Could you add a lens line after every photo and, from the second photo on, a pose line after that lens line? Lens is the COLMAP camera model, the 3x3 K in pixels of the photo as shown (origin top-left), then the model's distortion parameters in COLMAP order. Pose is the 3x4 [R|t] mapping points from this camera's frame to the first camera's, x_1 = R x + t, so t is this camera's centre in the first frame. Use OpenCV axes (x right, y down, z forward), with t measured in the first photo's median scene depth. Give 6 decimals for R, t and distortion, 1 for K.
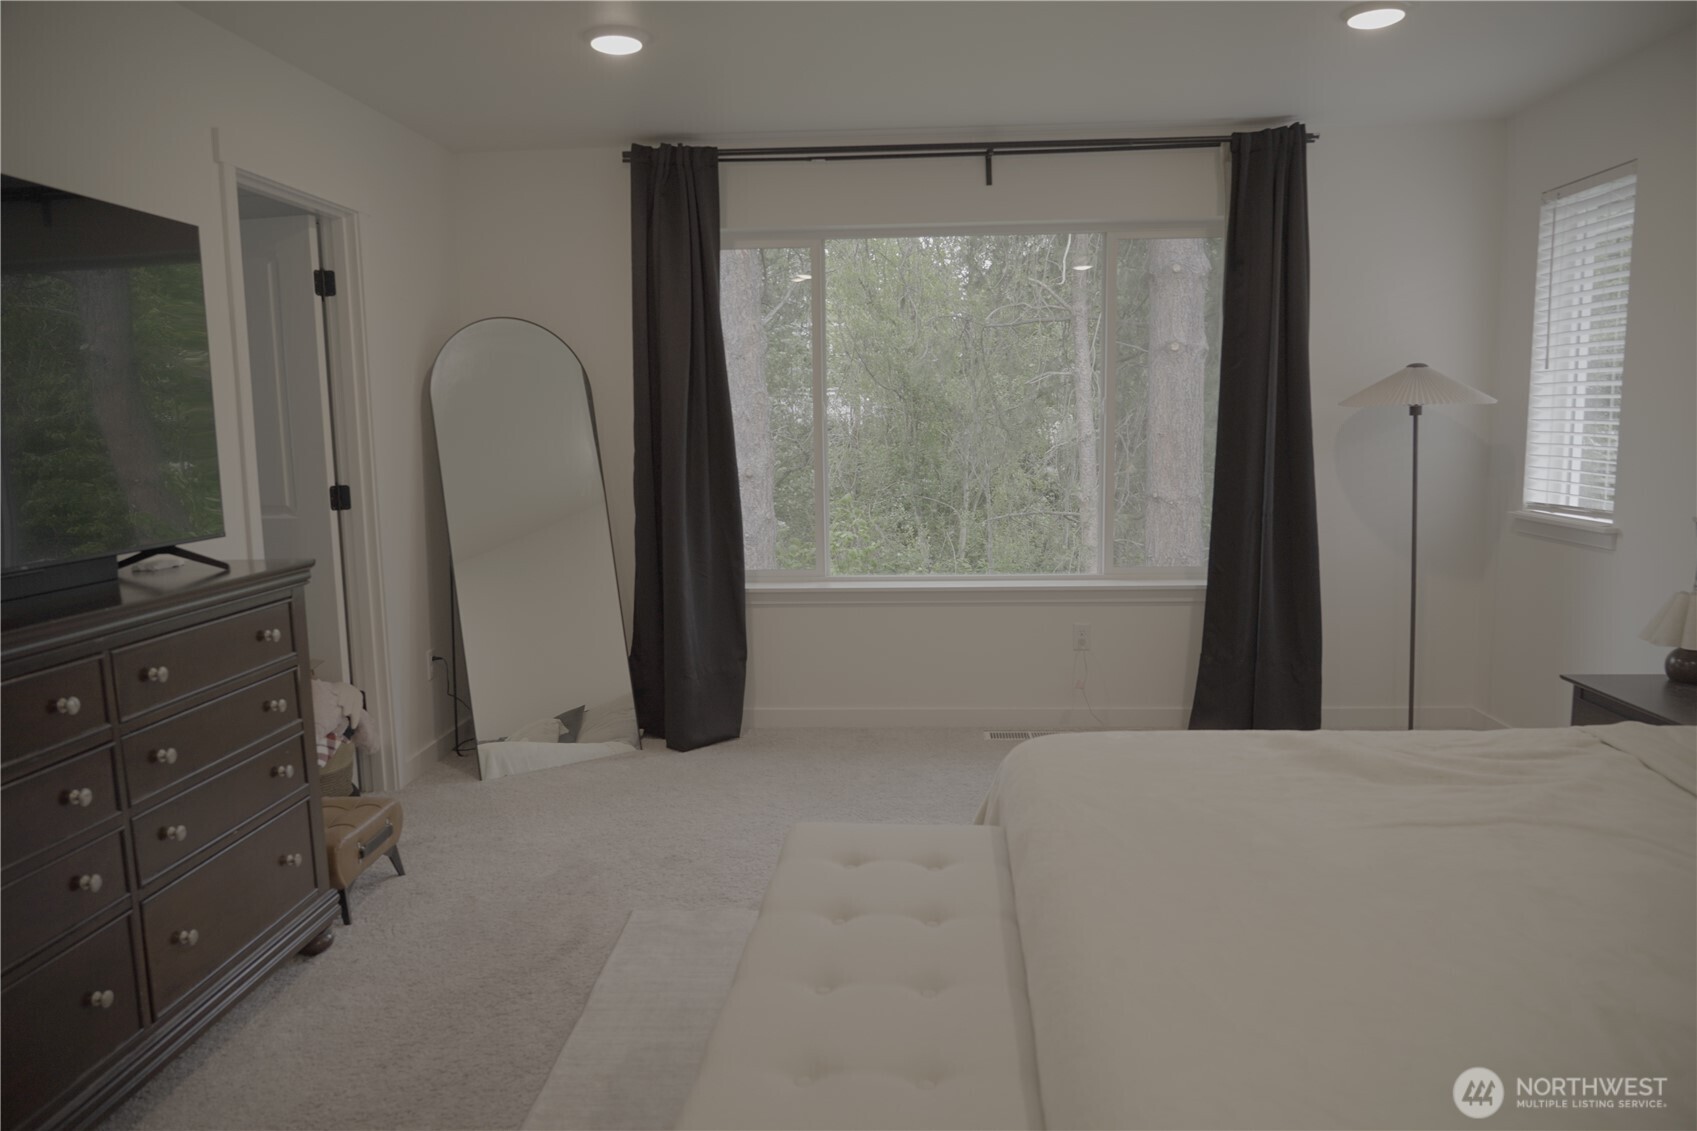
lens RADIAL K [[1143.8, 0, 853.3], [0, 1143.8, 559.7], [0, 0, 1]] dist [-0.028948, 0.018725]
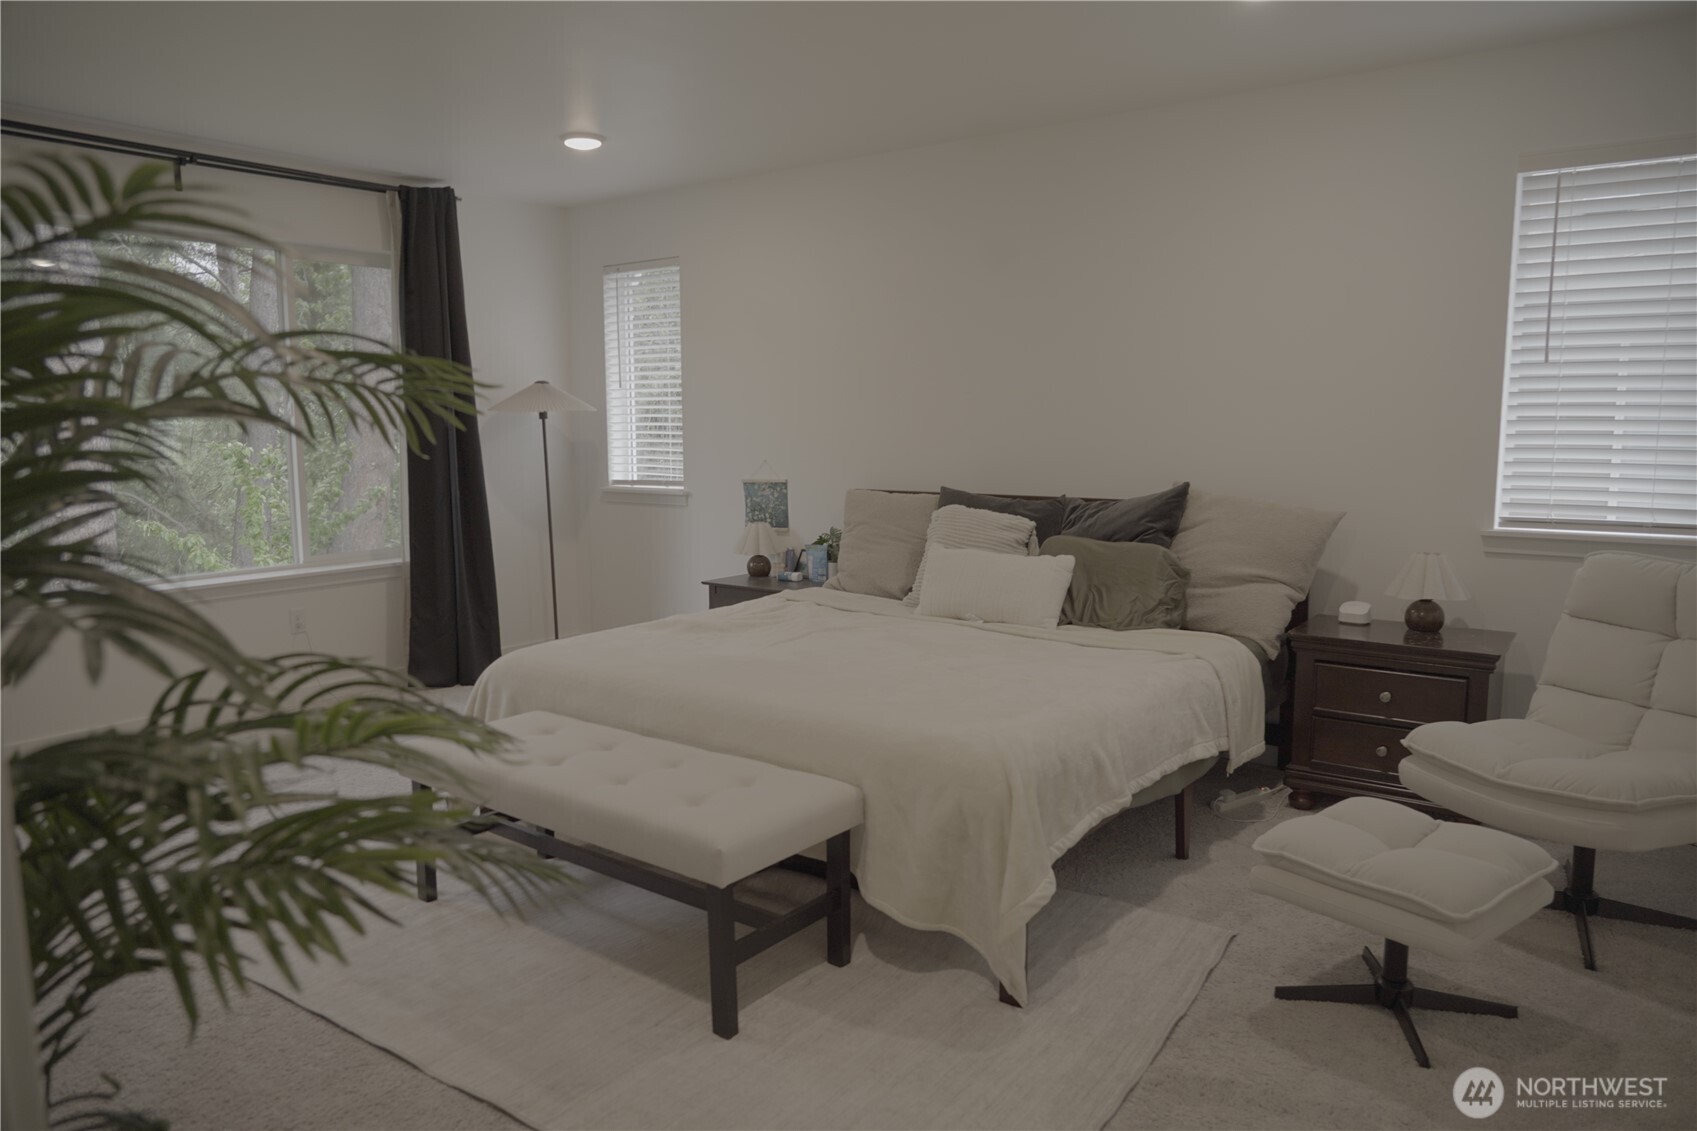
lens RADIAL K [[1143.8, 0, 845.6], [0, 1143.8, 568.0], [0, 0, 1]] dist [-0.028948, 0.018725]
pose [[0.546824, -0.094929, 0.831848, -0.458929], [0.106407, 0.993374, 0.043414, 0.028737], [-0.830458, 0.064774, 0.553302, -0.039645]]
